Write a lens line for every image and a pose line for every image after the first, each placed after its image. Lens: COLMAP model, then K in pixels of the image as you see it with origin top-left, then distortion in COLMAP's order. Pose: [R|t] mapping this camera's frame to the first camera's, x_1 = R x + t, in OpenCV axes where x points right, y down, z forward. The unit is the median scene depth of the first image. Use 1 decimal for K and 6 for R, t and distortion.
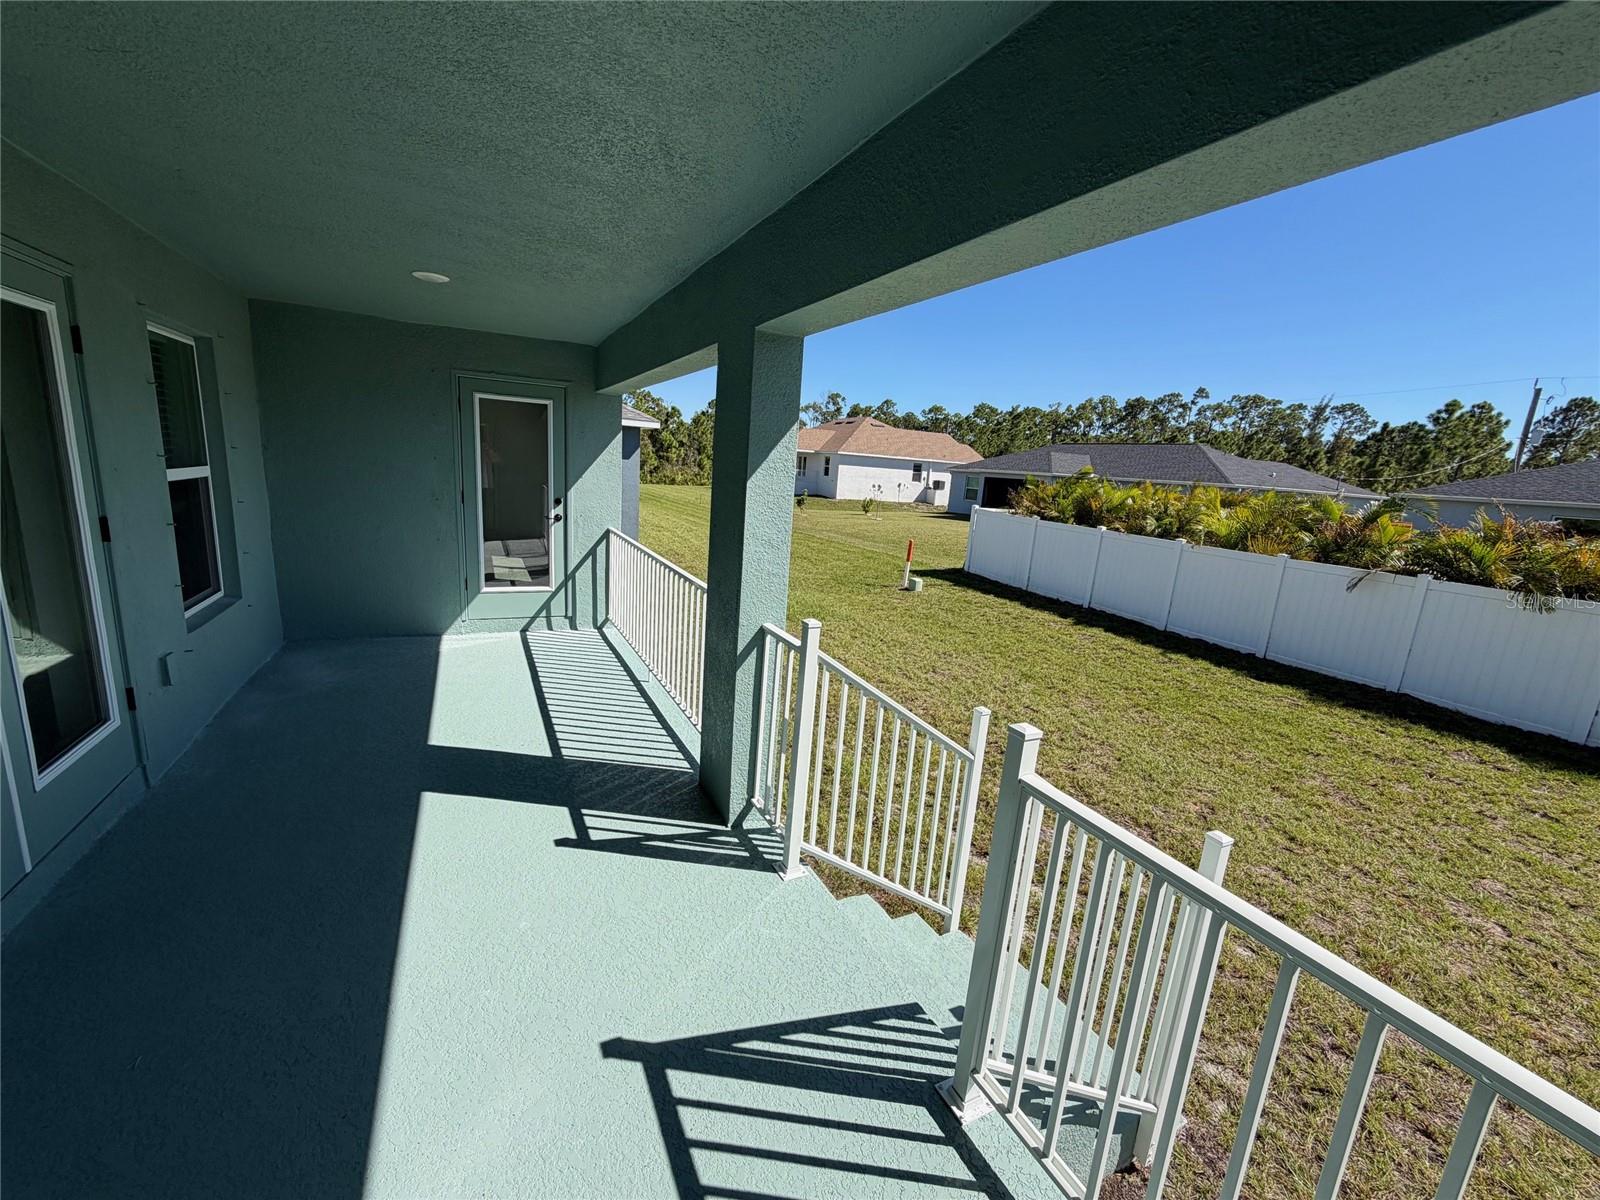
lens RADIAL K [[627.8, 0, 800.0], [0, 627.8, 600.0], [0, 0, 1]] dist [0.001530, -0.000035]
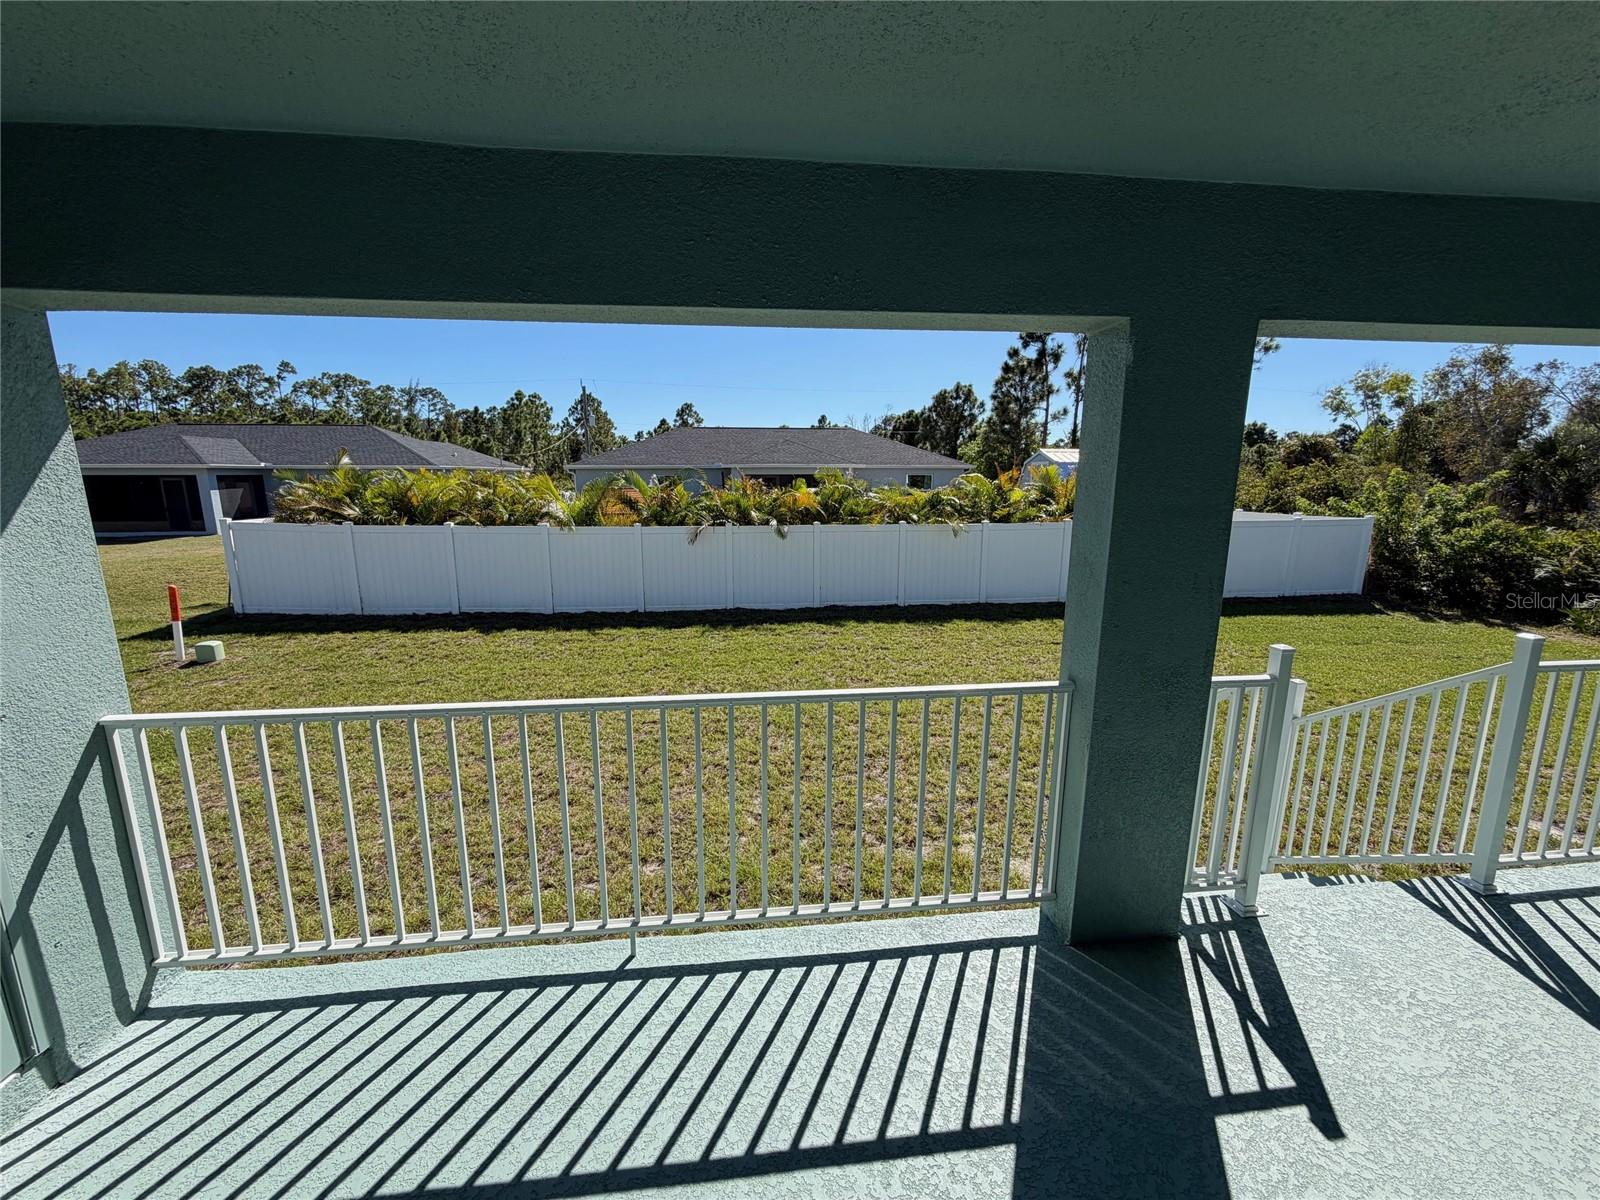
lens RADIAL K [[627.8, 0, 800.0], [0, 627.8, 600.0], [0, 0, 1]] dist [0.001530, -0.000035]
pose [[0.357787, -0.249667, 0.899808, -0.439730], [0.222217, 0.958678, 0.177642, -0.147986], [-0.906978, 0.136394, 0.398482, 0.513032]]
